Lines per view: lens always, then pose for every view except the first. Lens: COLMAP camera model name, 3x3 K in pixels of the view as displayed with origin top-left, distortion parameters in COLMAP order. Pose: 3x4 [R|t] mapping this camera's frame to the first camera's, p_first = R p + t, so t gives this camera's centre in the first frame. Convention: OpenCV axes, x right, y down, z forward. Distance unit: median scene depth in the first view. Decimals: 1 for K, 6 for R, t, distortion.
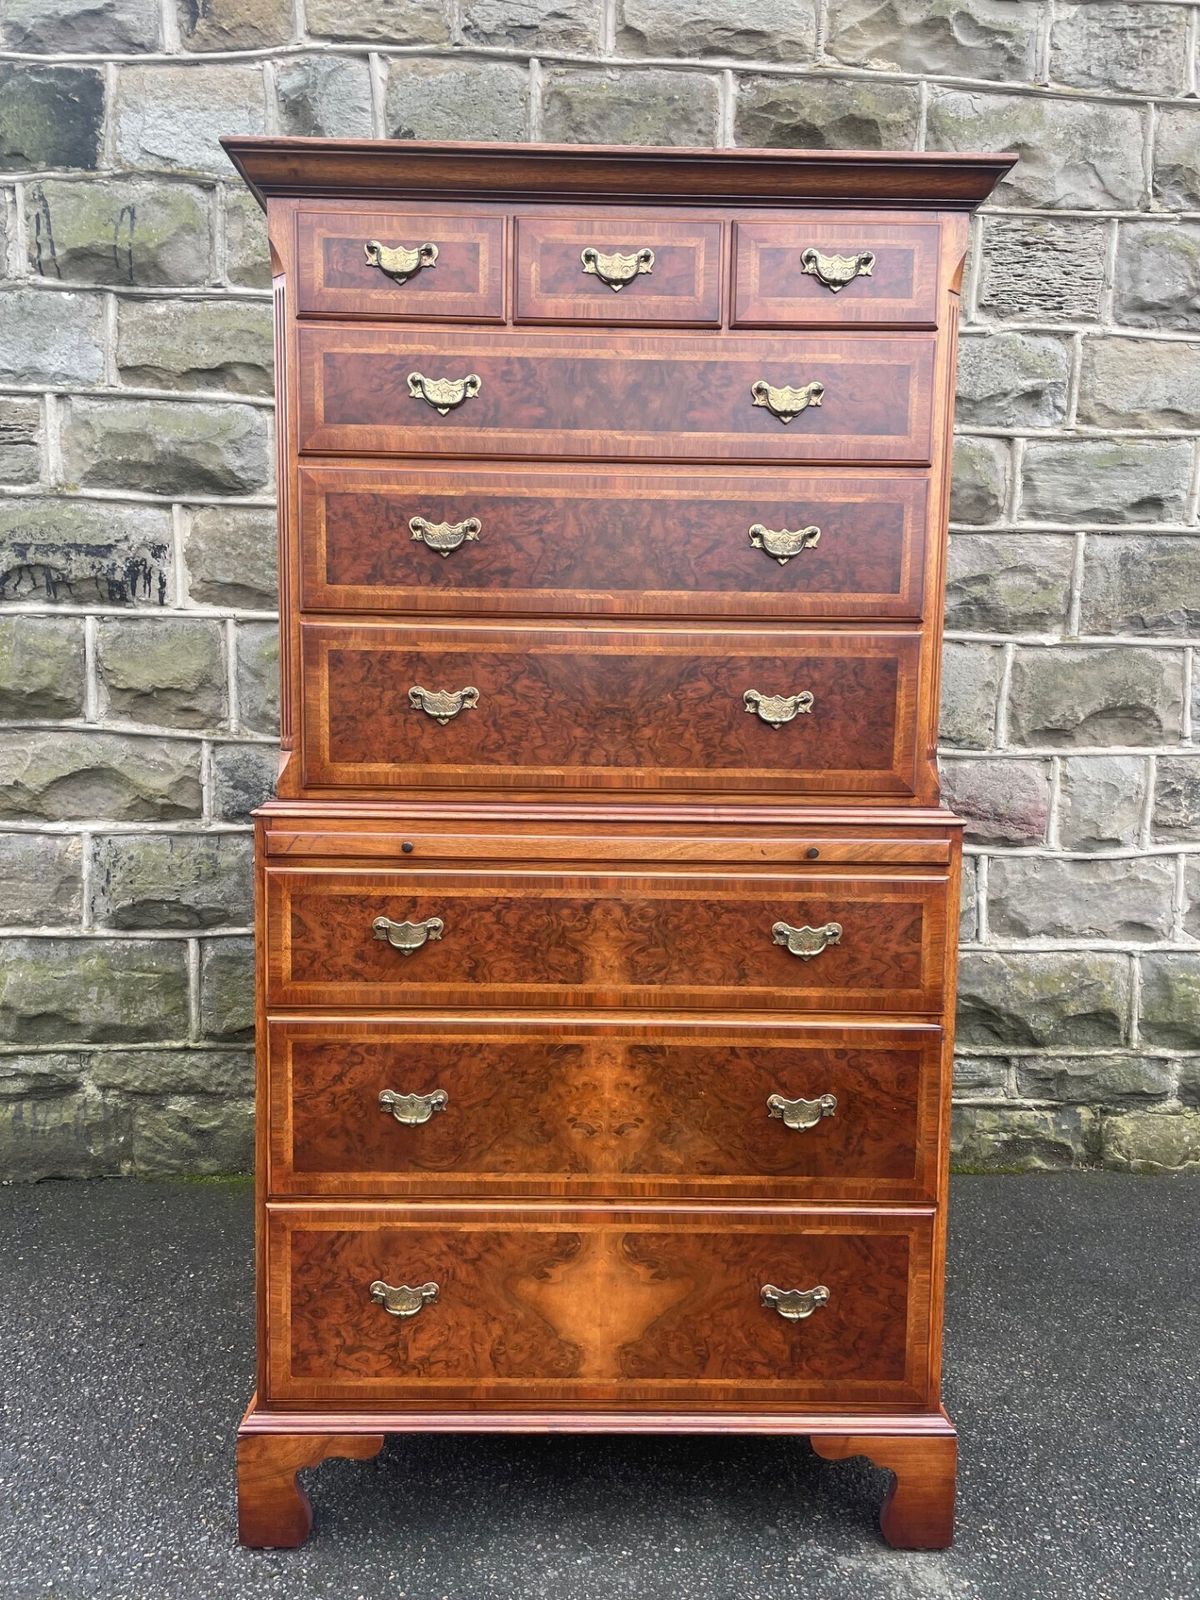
lens RADIAL K [[1209.2, 0, 592.8], [0, 1209.2, 816.7], [0, 0, 1]] dist [0.092486, -0.125293]
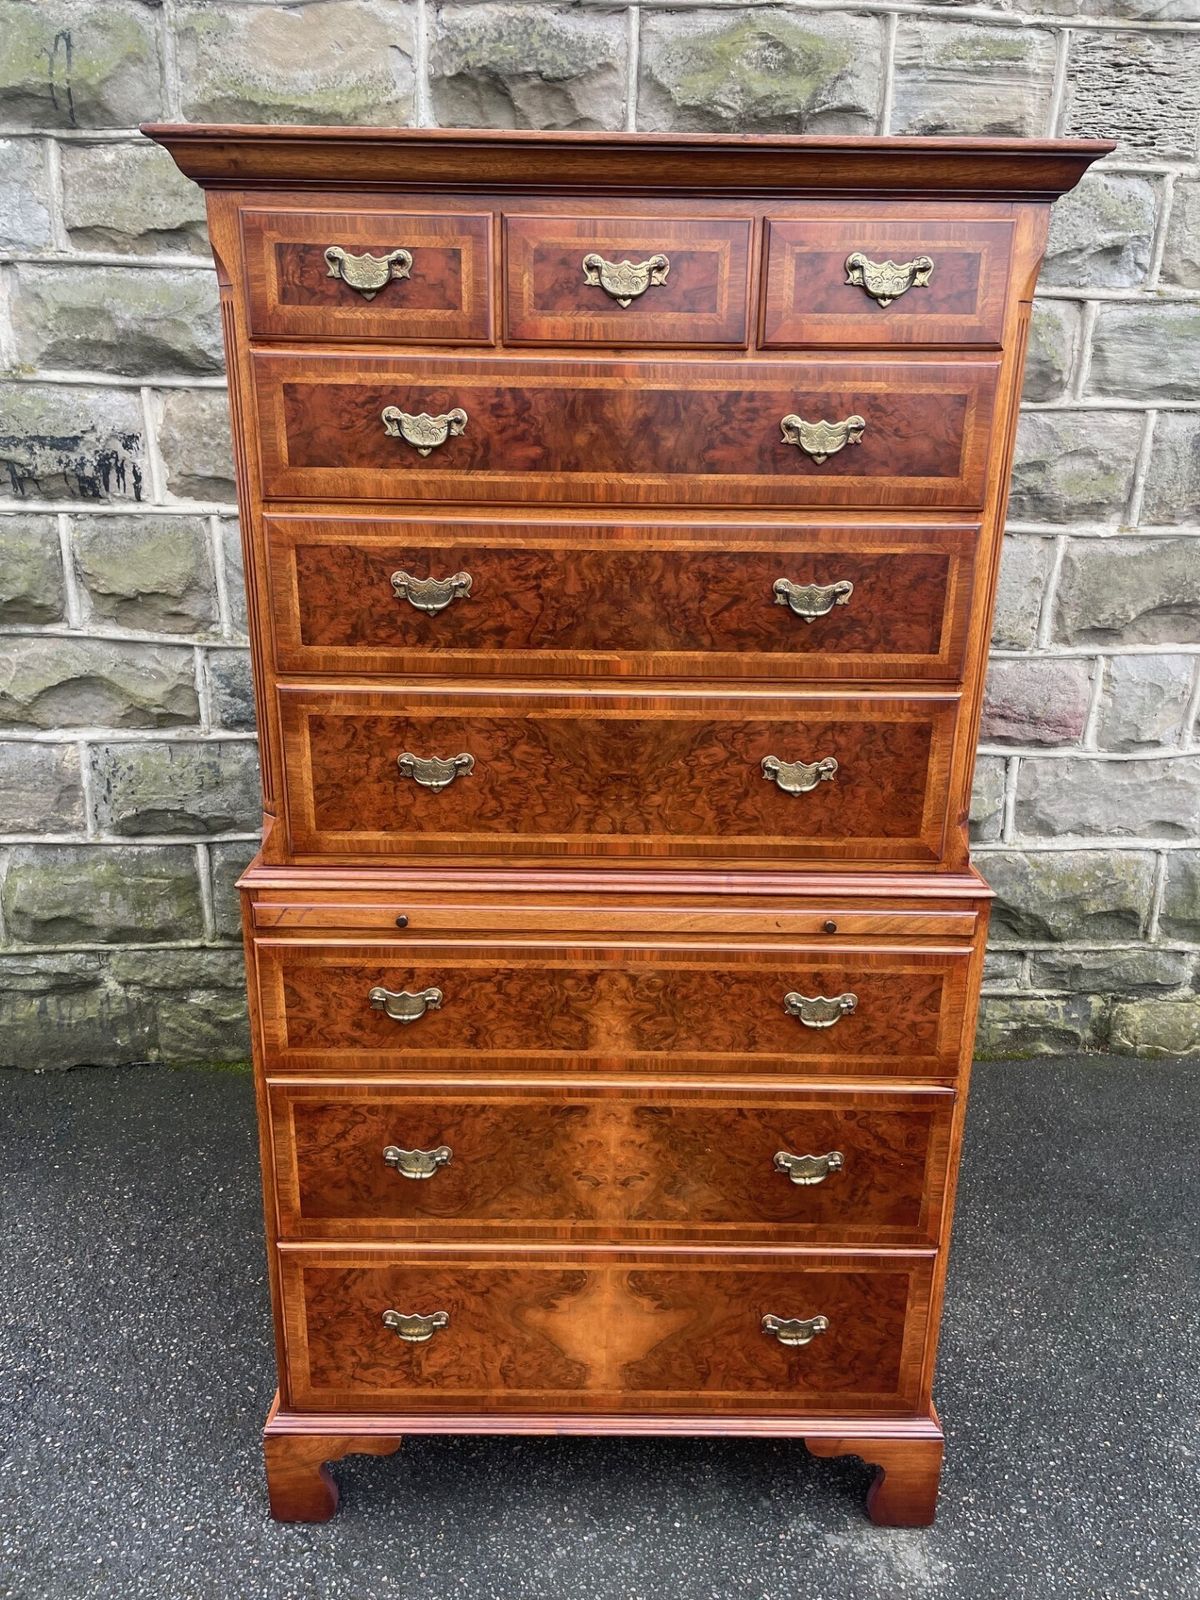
lens RADIAL K [[1210.3, 0, 603.6], [0, 1210.3, 805.8], [0, 0, 1]] dist [0.091319, -0.124658]
pose [[0.999916, 0.003670, -0.012394, 0.009546], [-0.000784, 0.974296, 0.225268, -0.161897], [0.012902, -0.225240, 0.974218, 0.055985]]
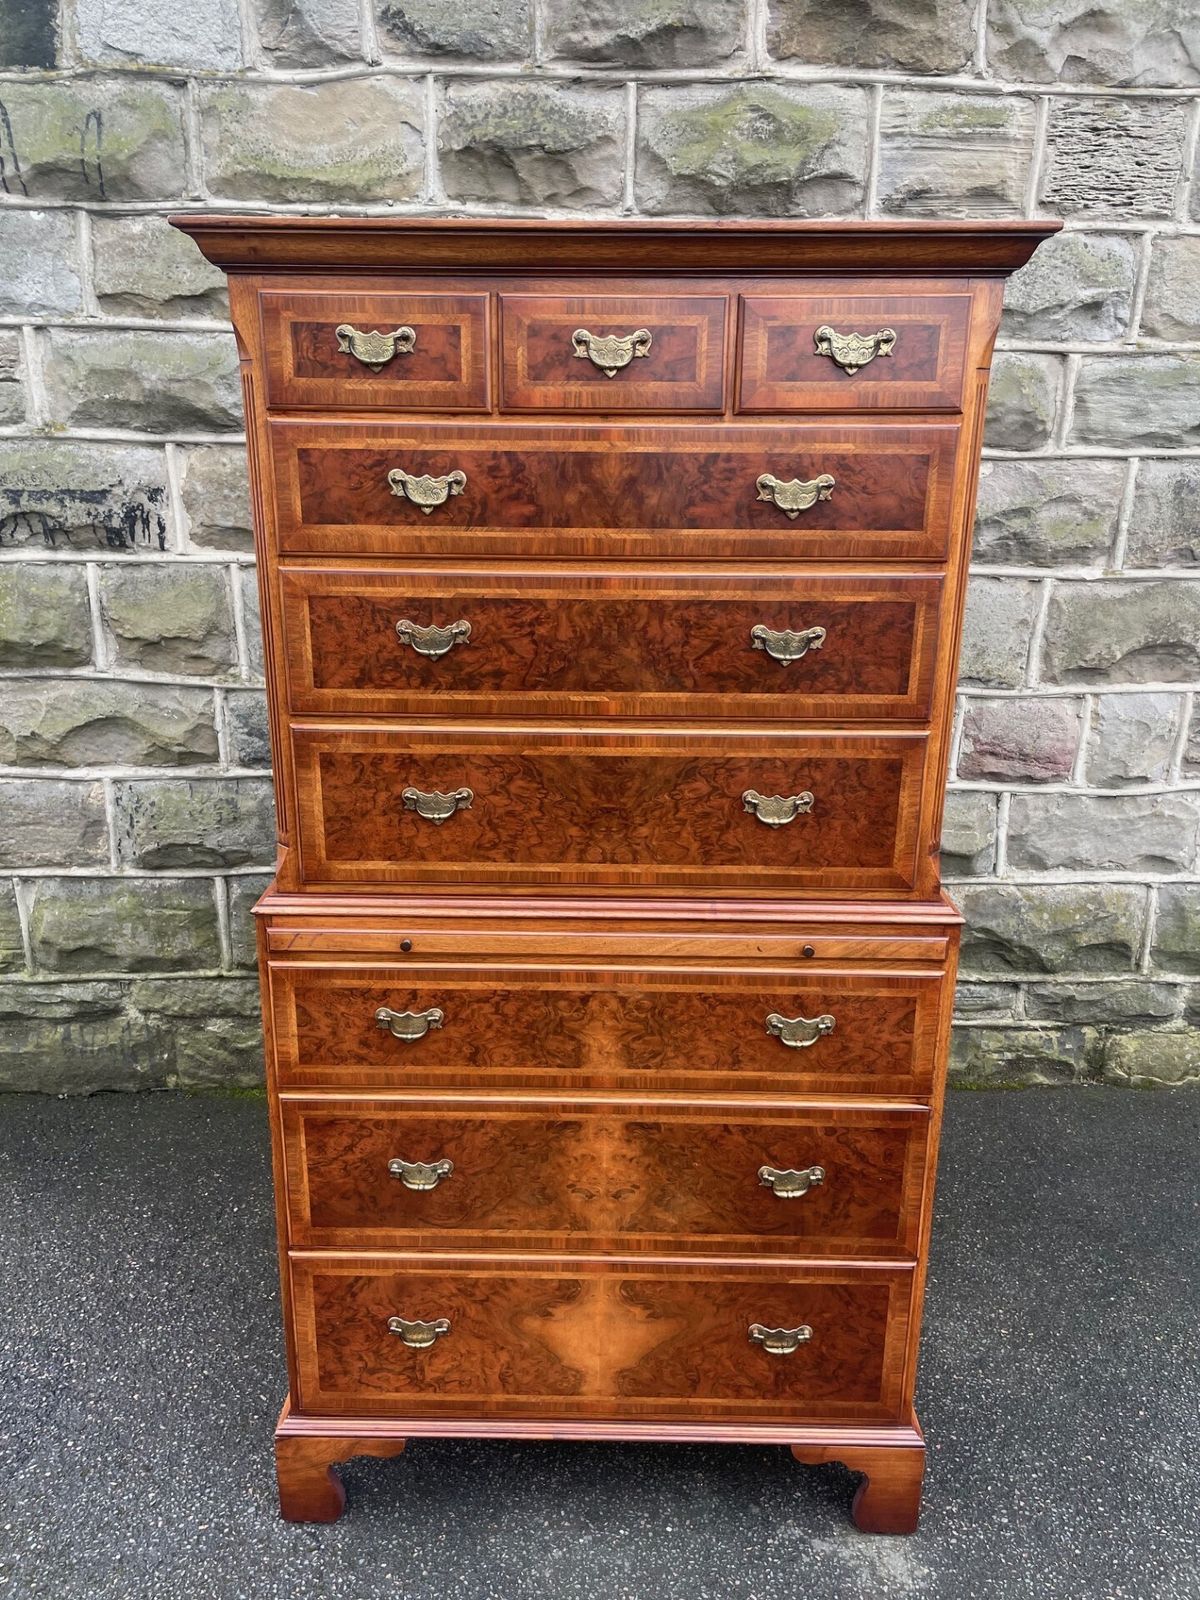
lens RADIAL K [[1211.3, 0, 593.3], [0, 1211.3, 818.3], [0, 0, 1]] dist [0.092284, -0.126962]
pose [[0.999442, 0.003101, -0.033269, 0.021623], [0.003787, 0.978758, 0.204982, -0.167232], [0.033198, -0.204994, 0.978200, 0.019332]]
